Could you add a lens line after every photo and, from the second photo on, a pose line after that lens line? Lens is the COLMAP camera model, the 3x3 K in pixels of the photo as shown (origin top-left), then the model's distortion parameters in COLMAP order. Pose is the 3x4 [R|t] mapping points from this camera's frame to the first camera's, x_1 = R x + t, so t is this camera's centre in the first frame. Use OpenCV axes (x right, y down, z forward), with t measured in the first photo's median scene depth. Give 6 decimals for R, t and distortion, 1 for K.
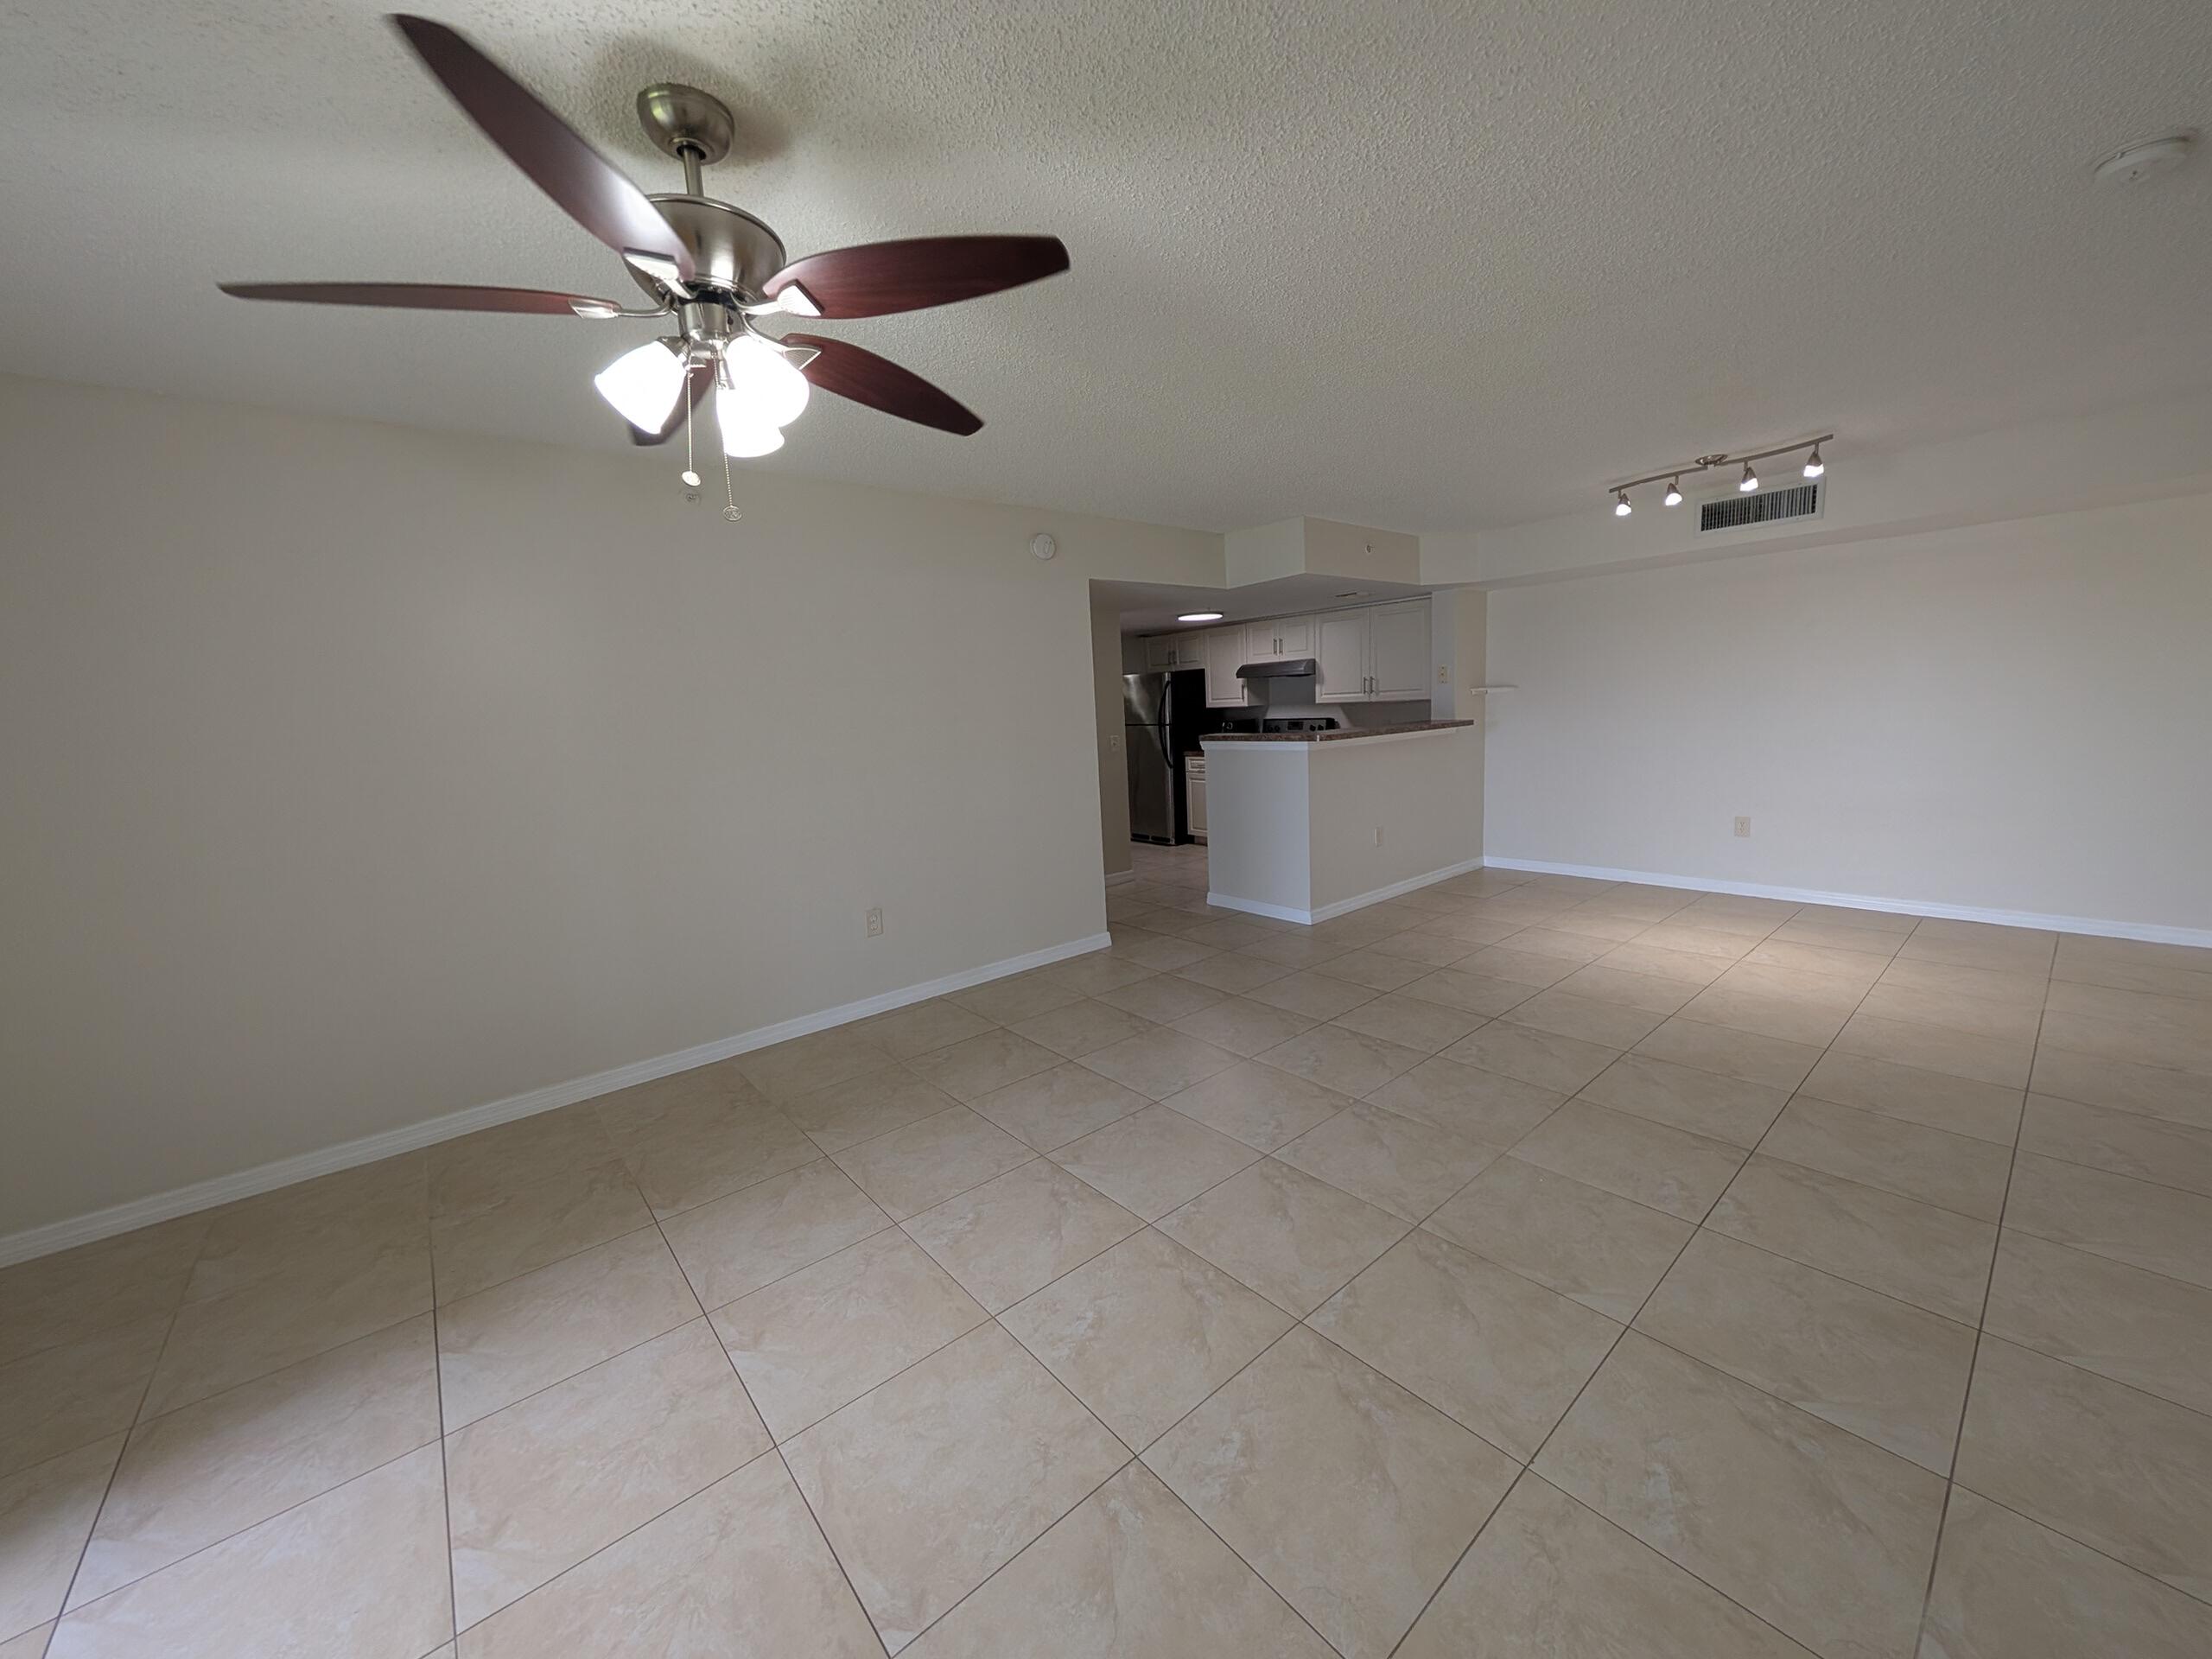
lens RADIAL K [[843.6, 0, 1106.0], [0, 843.6, 829.5], [0, 0, 1]] dist [0.001454, 0.000249]
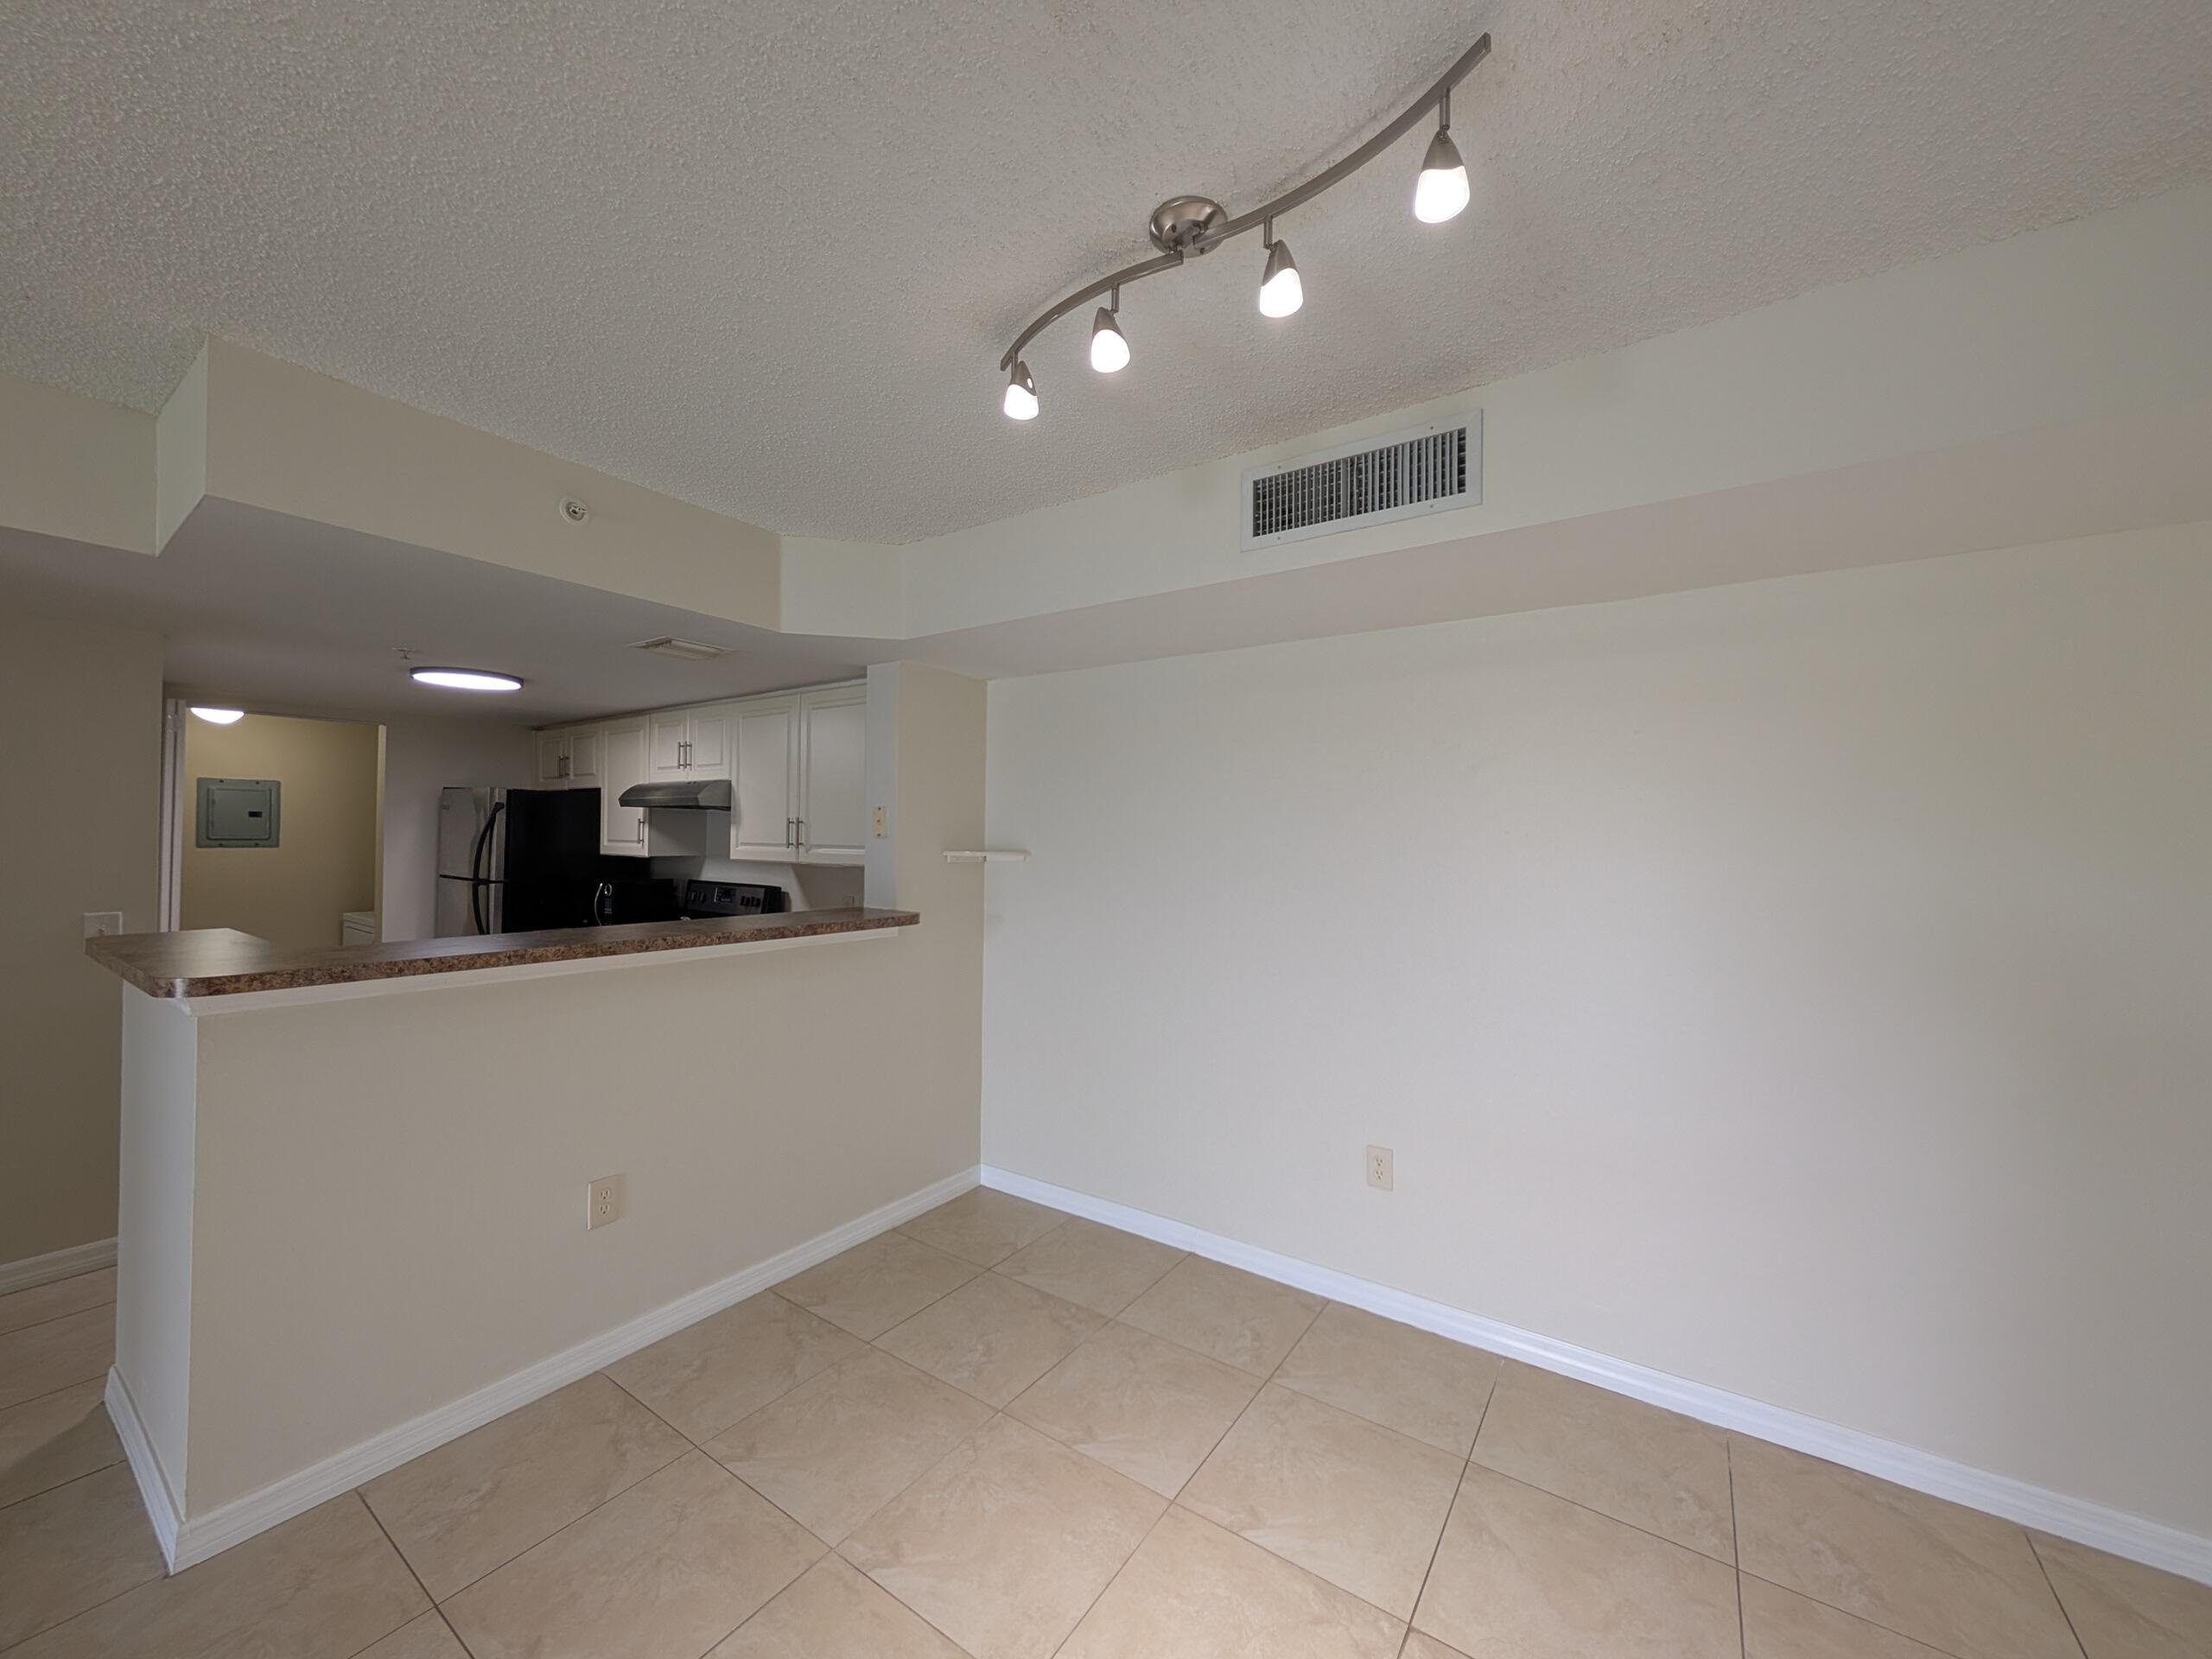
lens RADIAL K [[843.6, 0, 1106.0], [0, 843.6, 829.5], [0, 0, 1]] dist [0.001454, 0.000249]
pose [[0.963956, 0.063274, 0.258430, 0.345514], [-0.019989, 0.985788, -0.166800, -0.082615], [-0.265311, 0.155622, 0.951521, 0.409395]]
